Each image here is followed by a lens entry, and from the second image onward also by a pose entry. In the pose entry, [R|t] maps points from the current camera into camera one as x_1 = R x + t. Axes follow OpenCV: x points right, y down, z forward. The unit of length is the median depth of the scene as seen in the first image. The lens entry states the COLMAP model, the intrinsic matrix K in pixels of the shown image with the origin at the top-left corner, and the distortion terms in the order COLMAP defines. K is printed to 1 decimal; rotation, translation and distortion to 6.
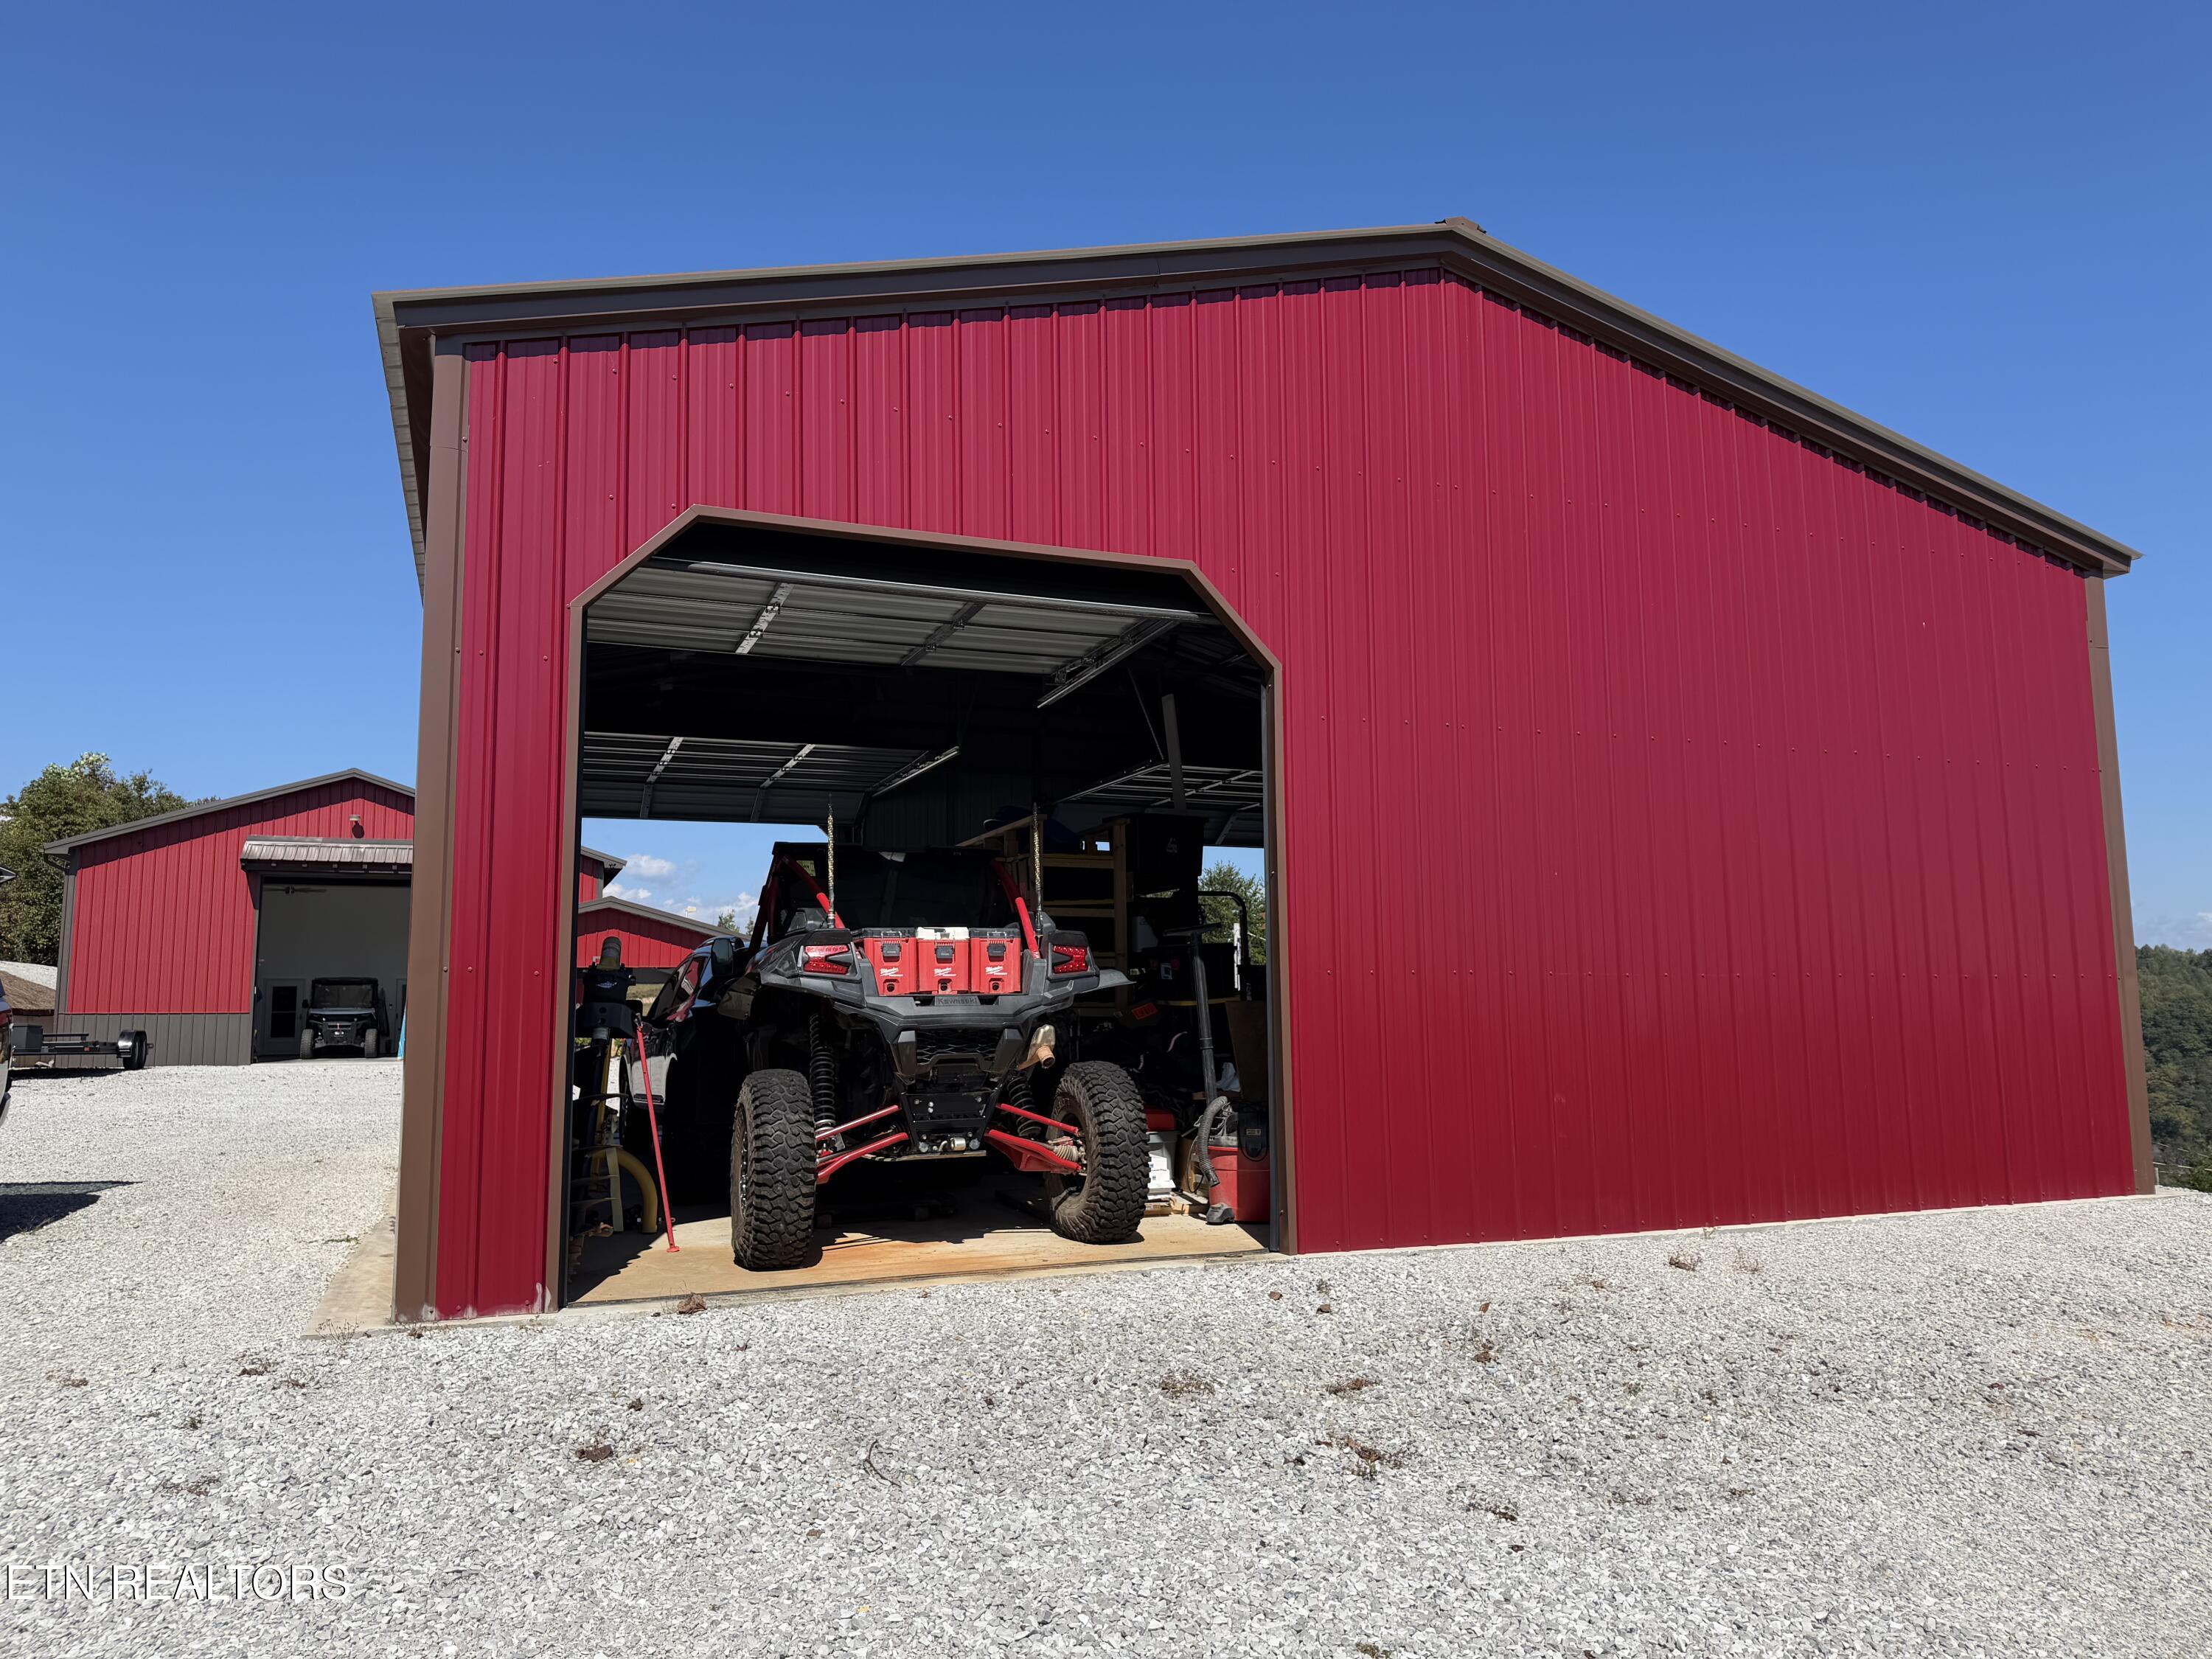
lens RADIAL K [[1553.4, 0, 1106.0], [0, 1553.4, 829.5], [0, 0, 1]] dist [-0.002687, -0.003129]
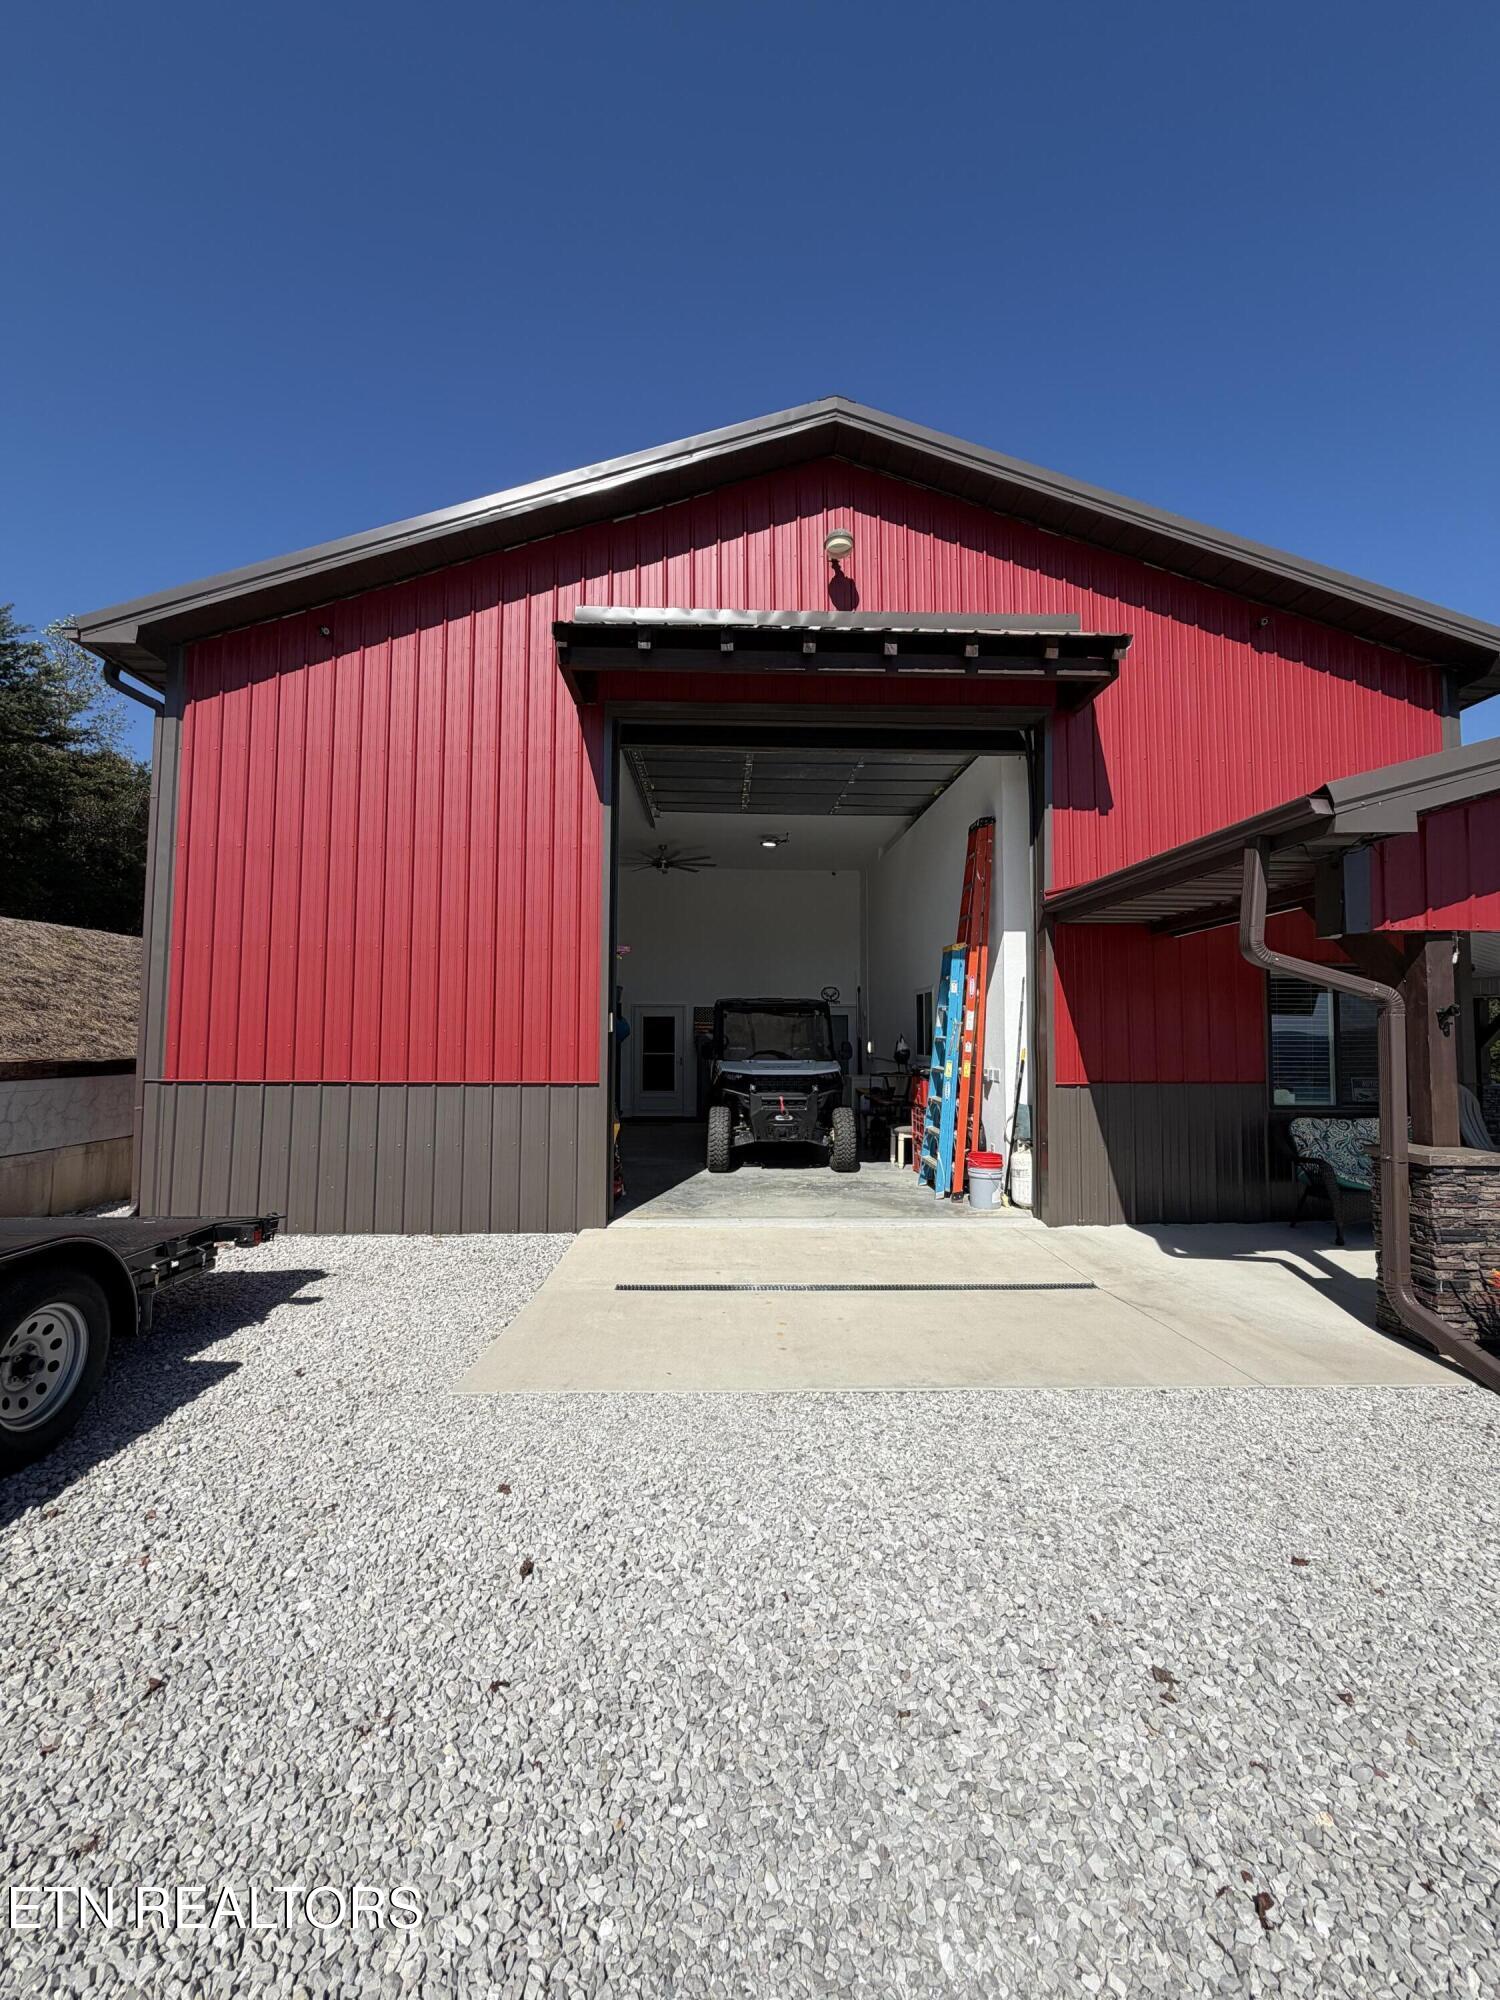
lens RADIAL K [[798.6, 0, 750.0], [0, 798.6, 1000.0], [0, 0, 1]] dist [0.000242, 0.000010]
pose [[0.945106, -0.014533, -0.326440, -0.438520], [0.033382, 0.998078, 0.052213, 0.086765], [0.325054, -0.060244, 0.943775, 0.799882]]
